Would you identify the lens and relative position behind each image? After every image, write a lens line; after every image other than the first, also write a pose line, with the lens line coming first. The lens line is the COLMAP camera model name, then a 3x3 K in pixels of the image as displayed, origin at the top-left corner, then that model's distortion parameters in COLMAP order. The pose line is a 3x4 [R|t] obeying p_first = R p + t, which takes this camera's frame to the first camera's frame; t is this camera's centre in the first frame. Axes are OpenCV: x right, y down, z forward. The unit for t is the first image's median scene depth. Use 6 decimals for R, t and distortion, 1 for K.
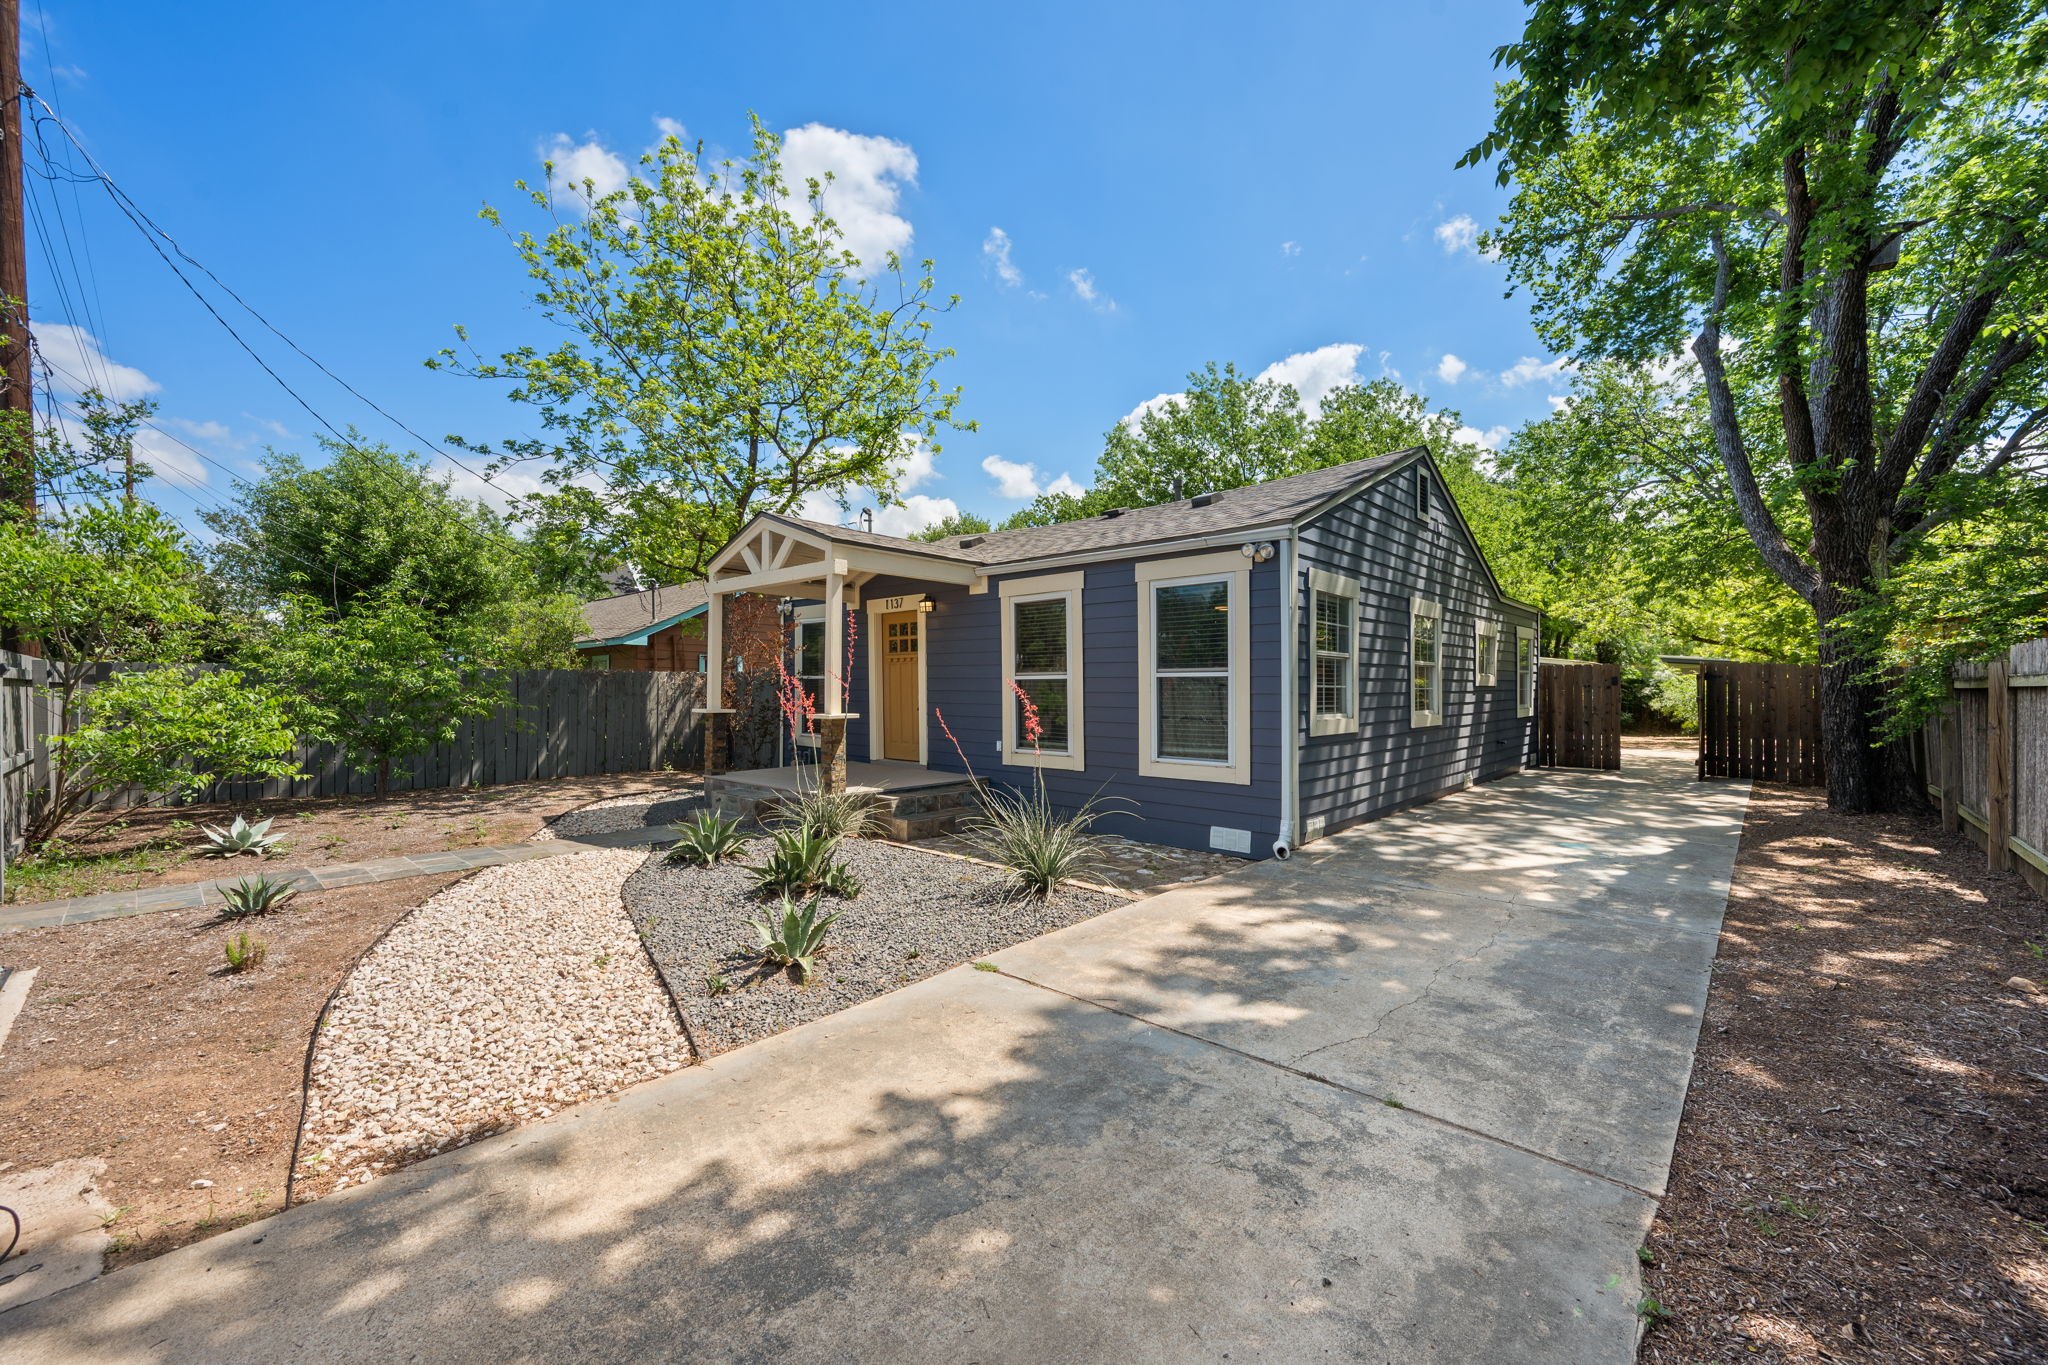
lens RADIAL K [[835.2, 0, 1035.0], [0, 835.2, 682.7], [0, 0, 1]] dist [0.000943, 0.000056]
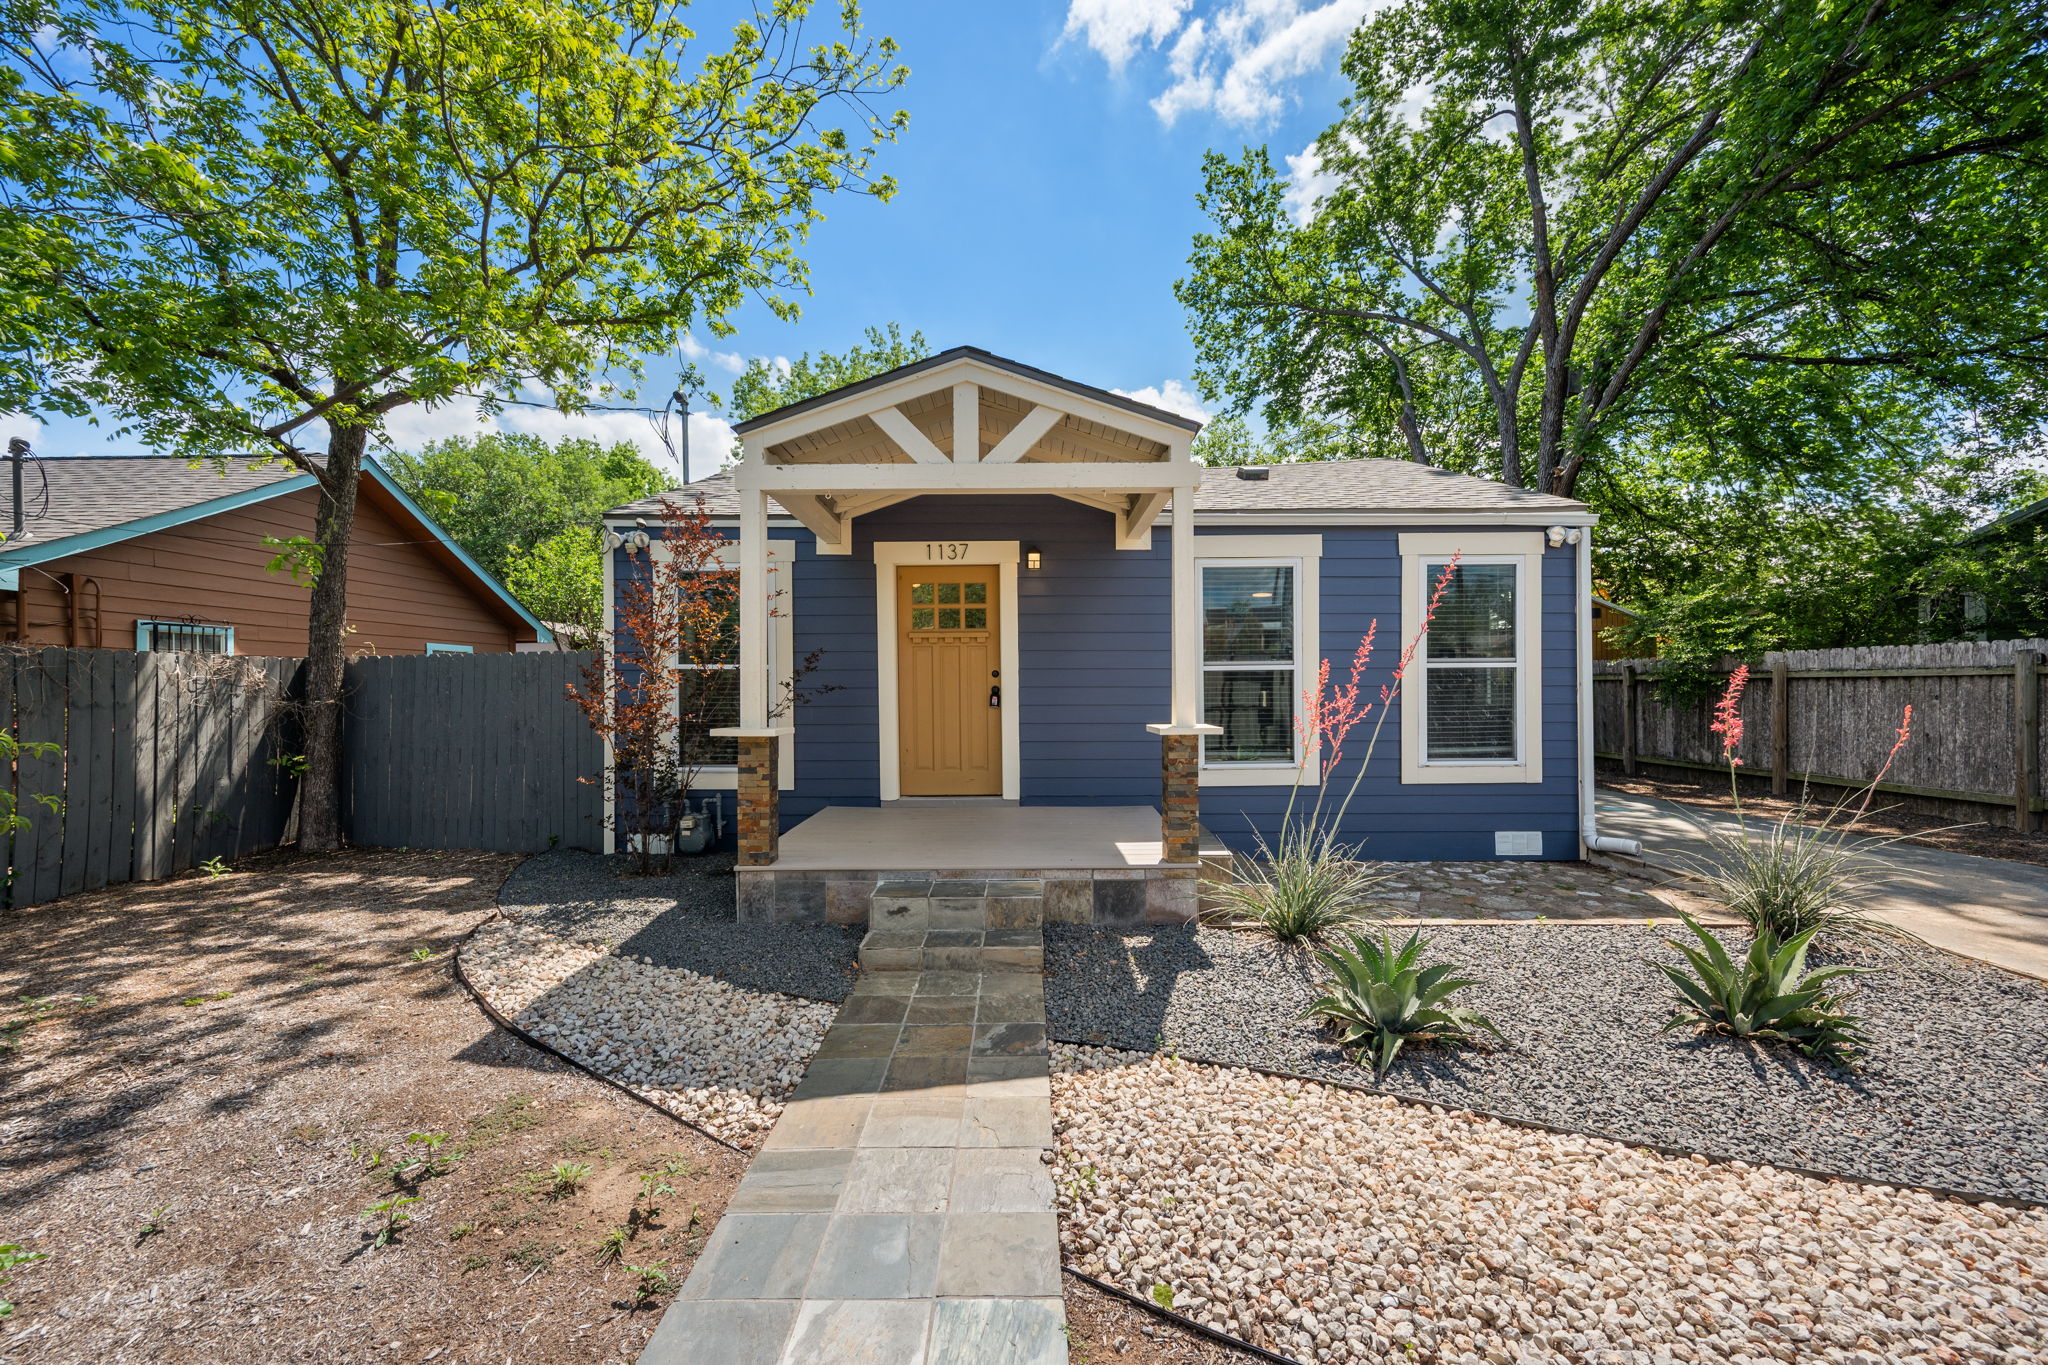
lens RADIAL K [[797.6, 0, 1022.1], [0, 797.6, 685.1], [0, 0, 1]] dist [0.000614, -0.000261]
pose [[0.724826, -0.007459, 0.688892, -0.658041], [0.002624, 0.999964, 0.008065, 0.002745], [-0.688927, -0.004038, 0.724819, 0.626057]]
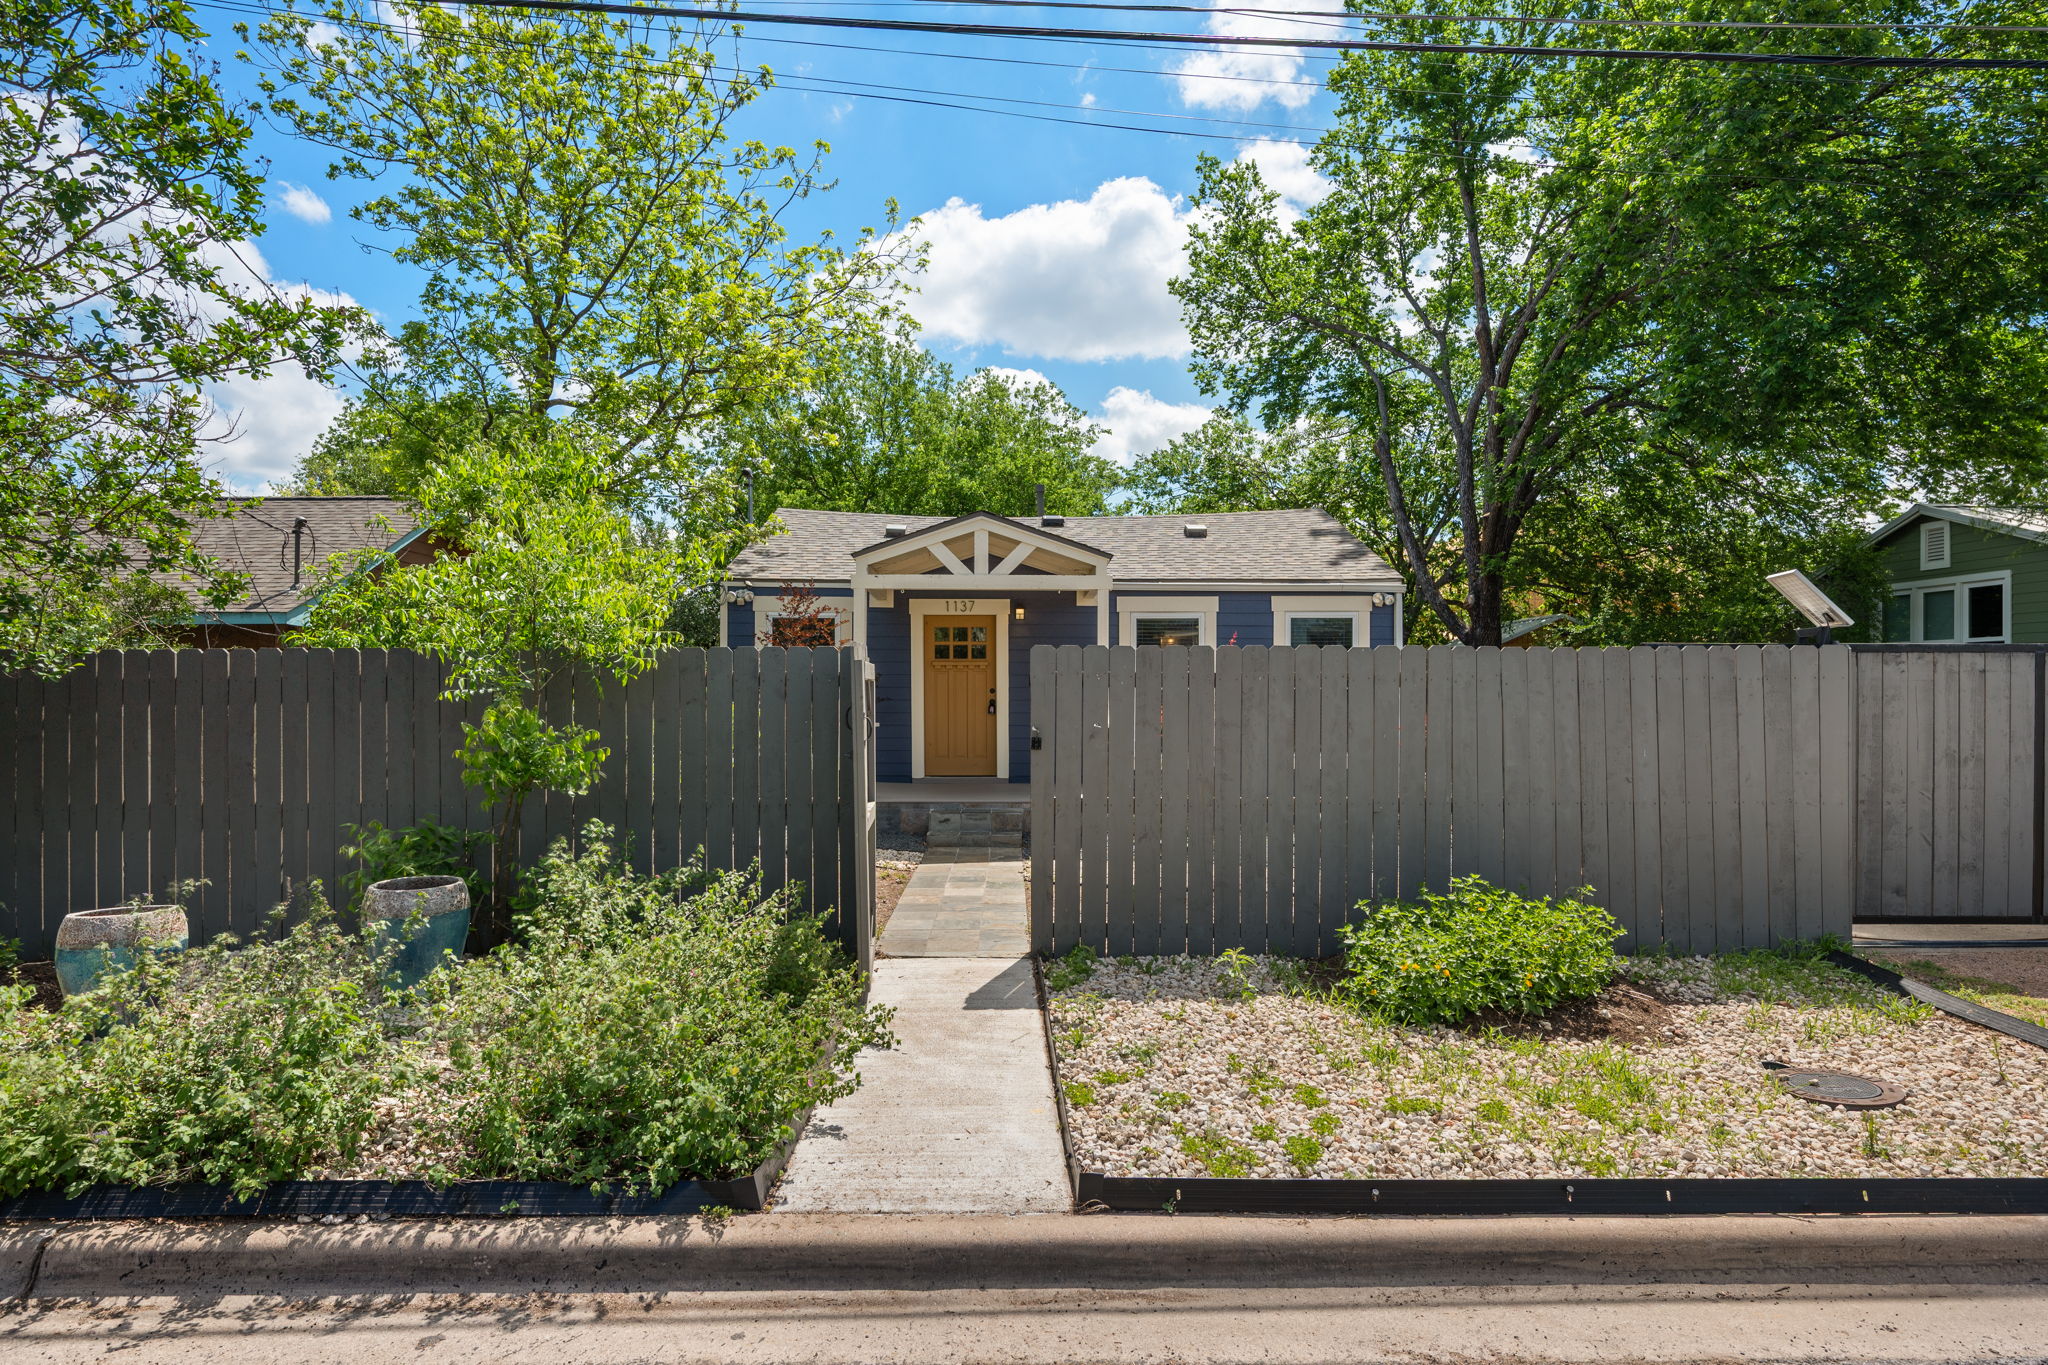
lens RADIAL K [[1221.7, 0, 1024.0], [0, 1221.7, 682.5], [0, 0, 1]] dist [0.001200, -0.000082]
pose [[0.712889, 0.002084, 0.701274, -1.289683], [-0.006913, 0.999968, 0.004057, -0.019495], [-0.701243, -0.007740, 0.712880, -0.023424]]
